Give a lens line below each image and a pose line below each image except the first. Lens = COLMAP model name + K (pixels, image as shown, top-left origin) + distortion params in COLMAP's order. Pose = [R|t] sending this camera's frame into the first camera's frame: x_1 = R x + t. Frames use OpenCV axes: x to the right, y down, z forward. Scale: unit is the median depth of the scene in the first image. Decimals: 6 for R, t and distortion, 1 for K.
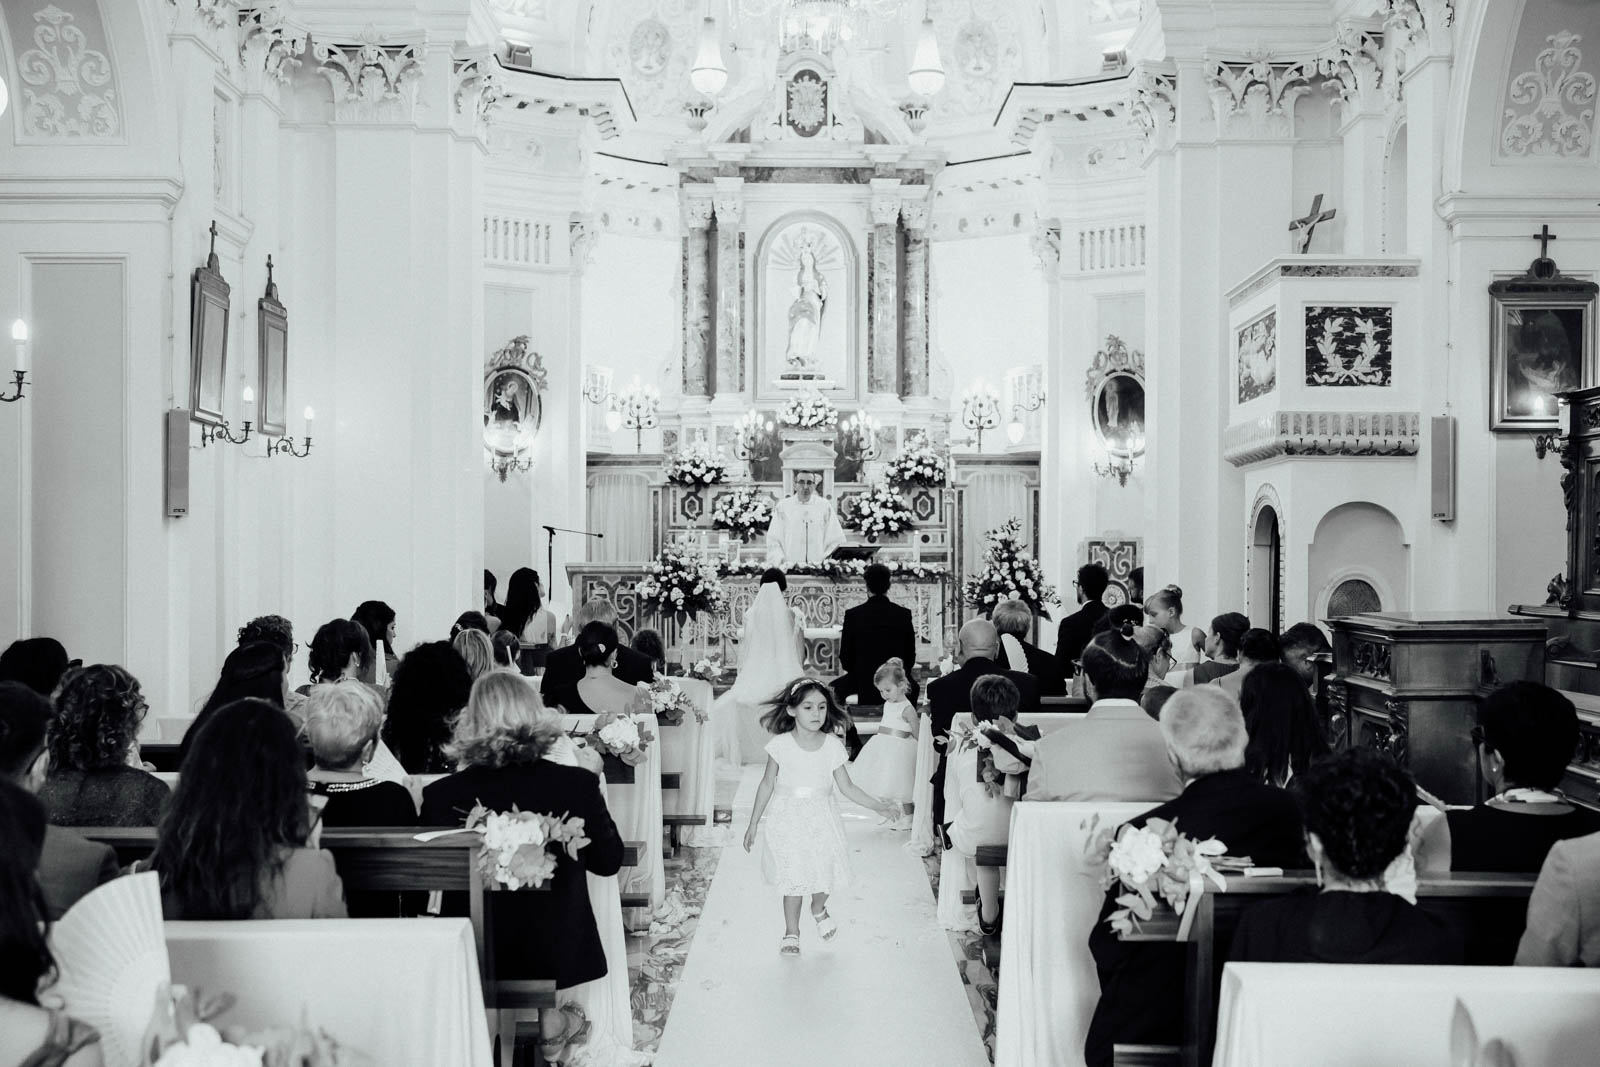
lens RADIAL K [[1679.7, 0, 800.0], [0, 1679.7, 533.5], [0, 0, 1]] dist [0.015361, 0.014207]
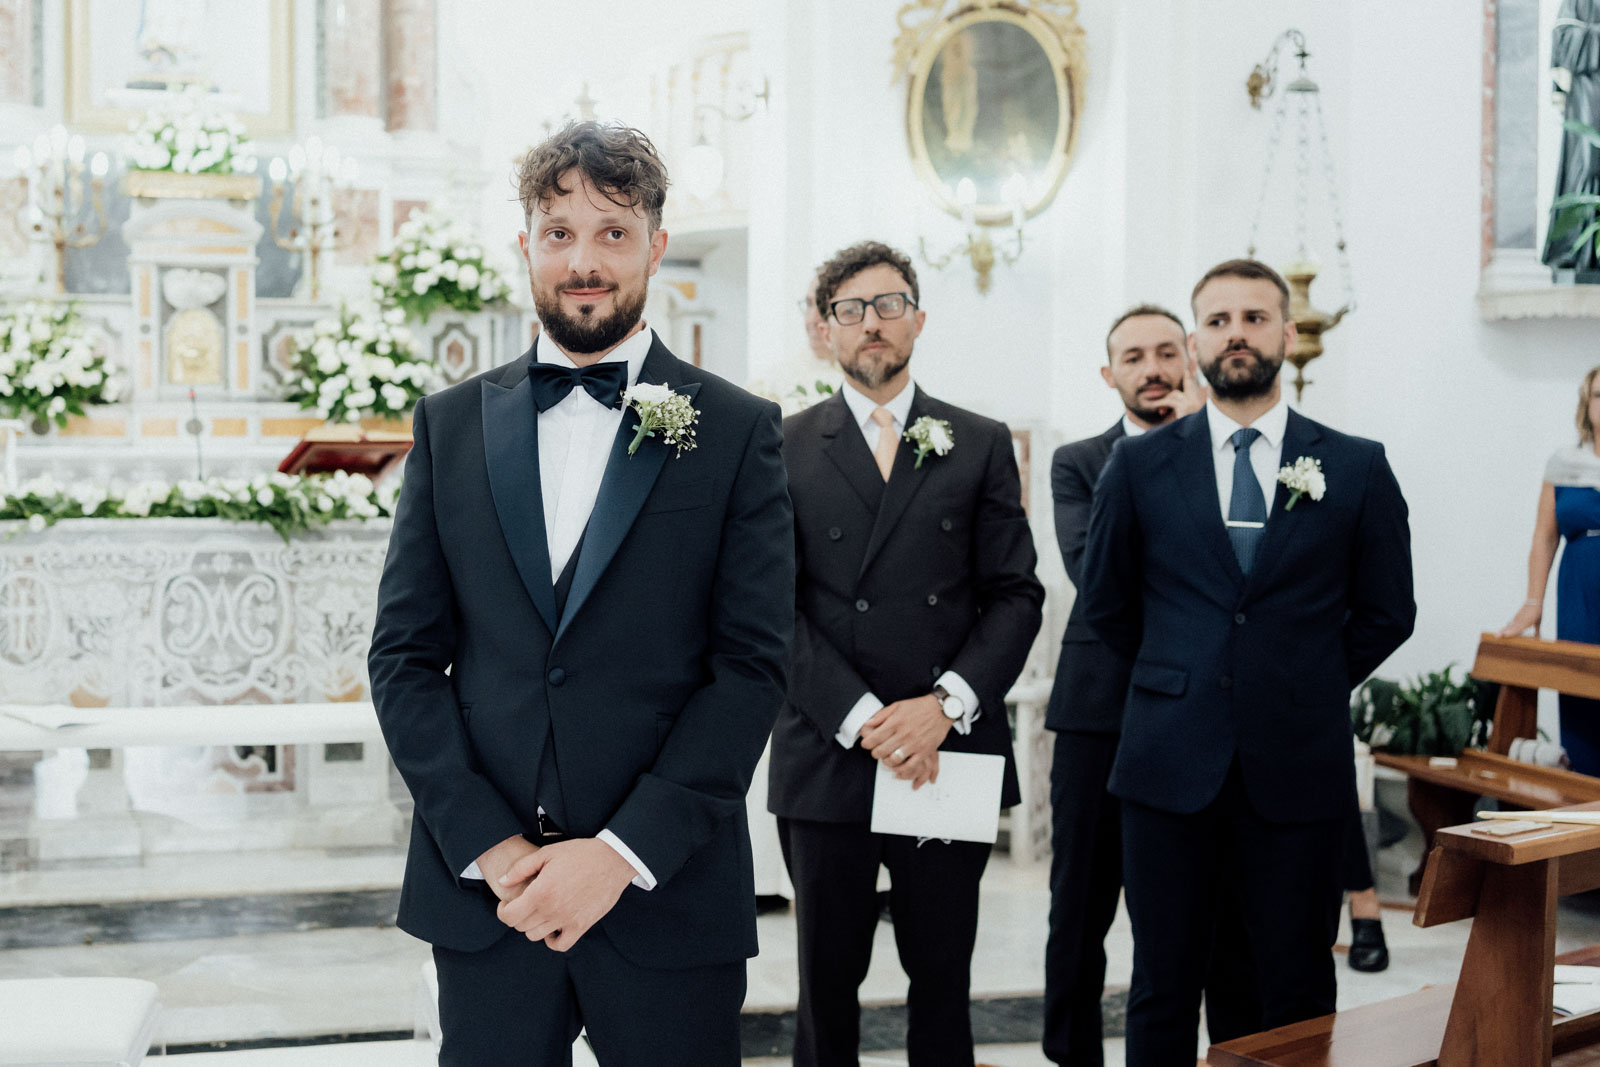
lens RADIAL K [[2721.1, 0, 800.0], [0, 2721.1, 533.5], [0, 0, 1]] dist [-0.015476, -0.008622]
pose [[0.973303, -0.006785, 0.229422, -0.003964], [-0.001923, 0.999287, 0.037712, 0.004123], [-0.229514, -0.037146, 0.972596, 0.285610]]
